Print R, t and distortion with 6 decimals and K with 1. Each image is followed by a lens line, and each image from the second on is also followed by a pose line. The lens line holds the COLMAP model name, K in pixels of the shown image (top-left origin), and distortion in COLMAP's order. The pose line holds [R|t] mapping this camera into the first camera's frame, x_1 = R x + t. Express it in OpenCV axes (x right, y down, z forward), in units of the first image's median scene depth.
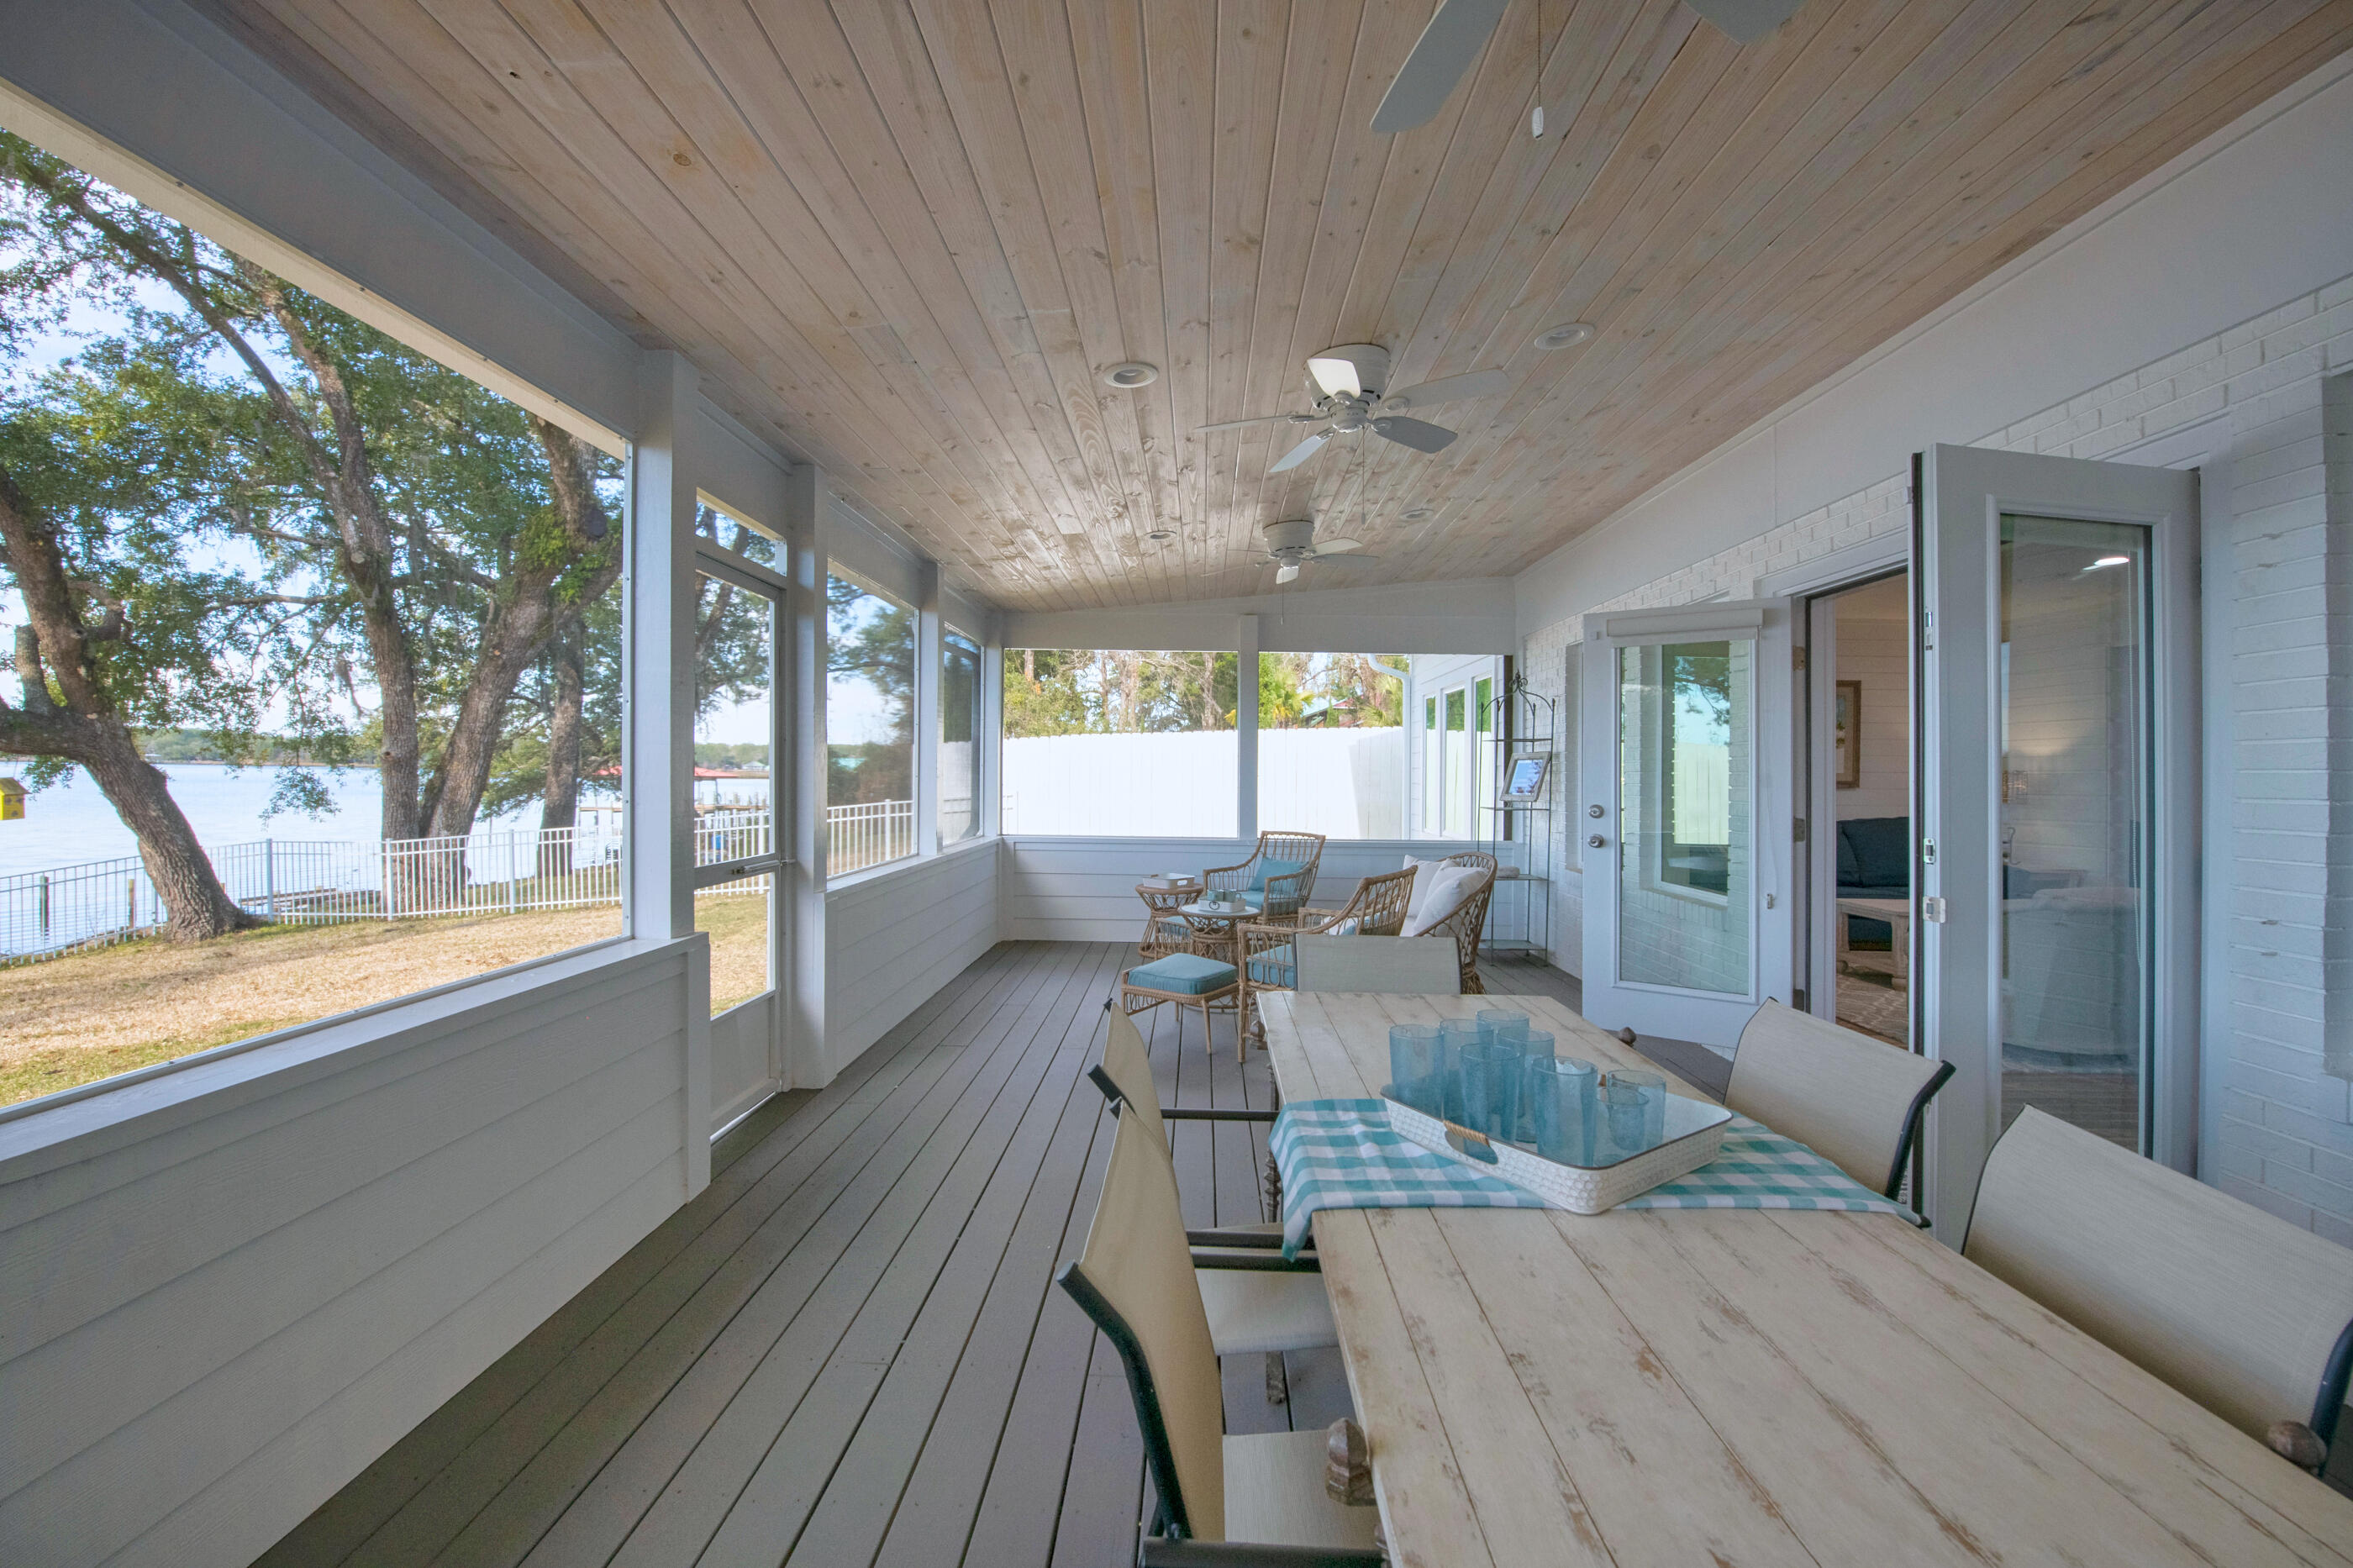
lens RADIAL K [[940.5, 0, 1177.8], [0, 940.5, 776.1], [0, 0, 1]] dist [-0.014179, -0.000158]
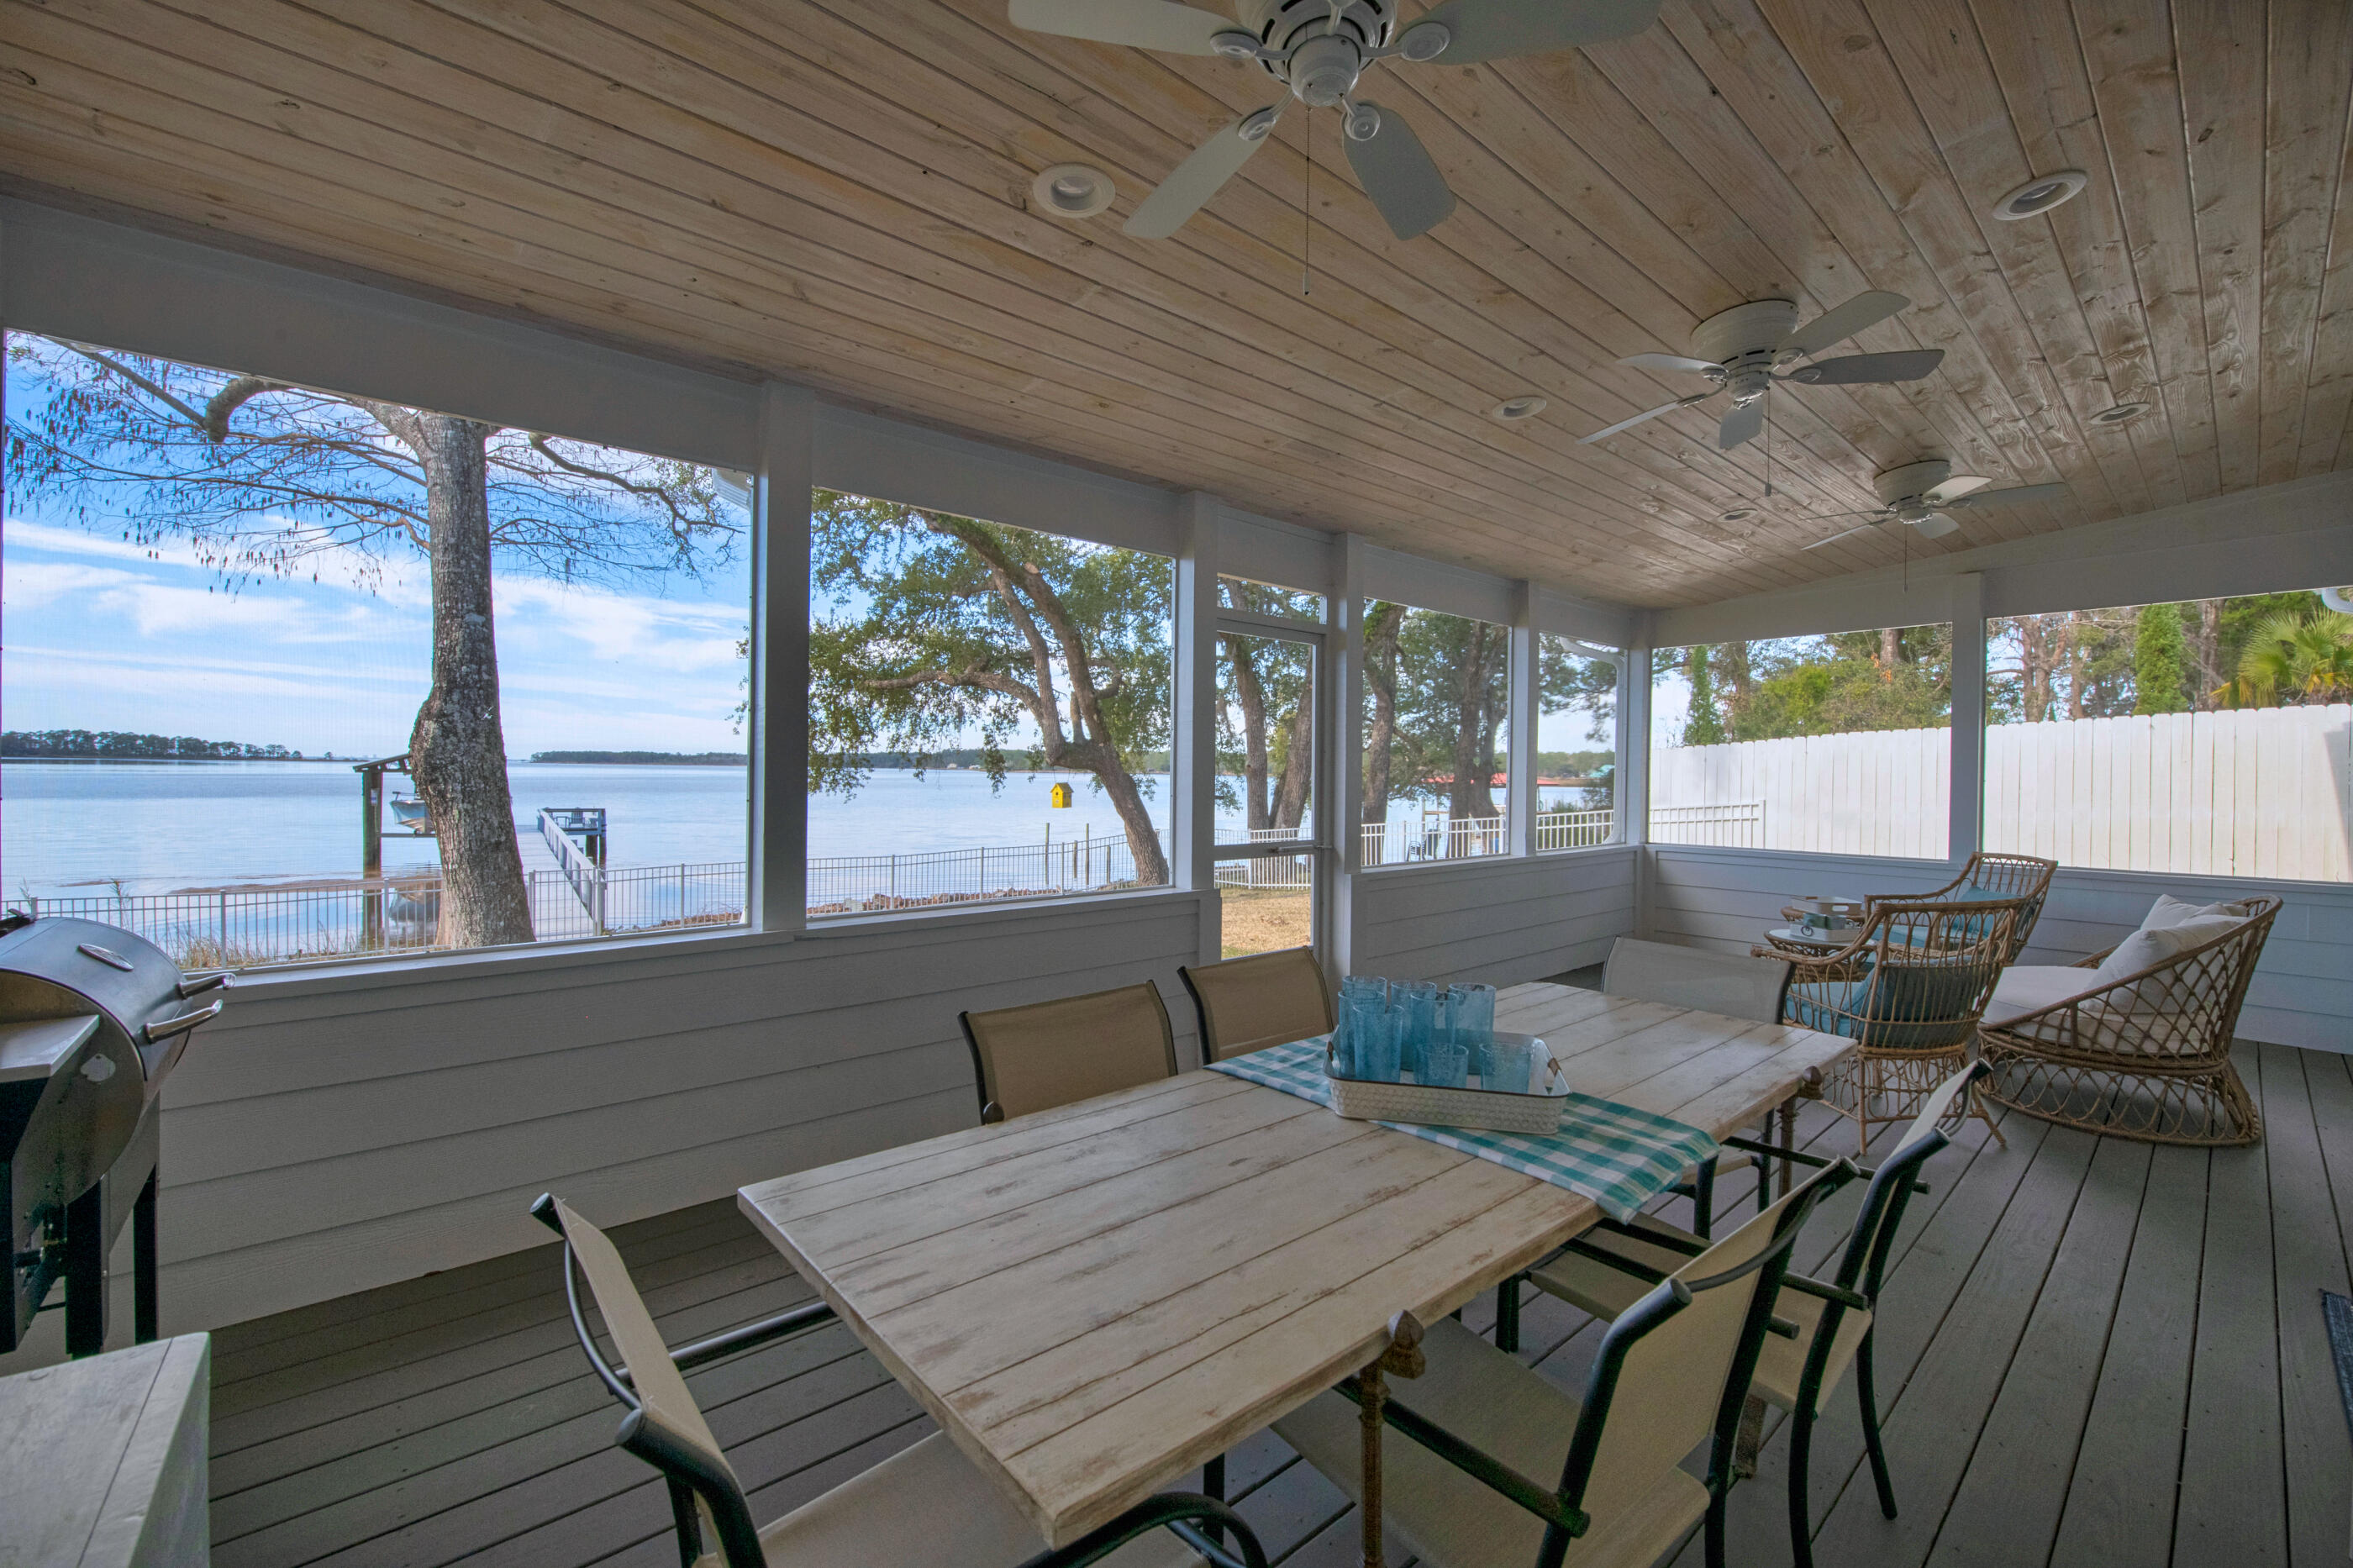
lens RADIAL K [[940.5, 0, 1175.3], [0, 940.5, 786.5], [0, 0, 1]] dist [-0.014179, -0.000158]
pose [[0.671532, 0.001482, -0.740974, 0.289296], [0.000765, 0.999996, 0.002692, 0.002714], [0.740976, -0.002374, 0.671528, -0.007879]]
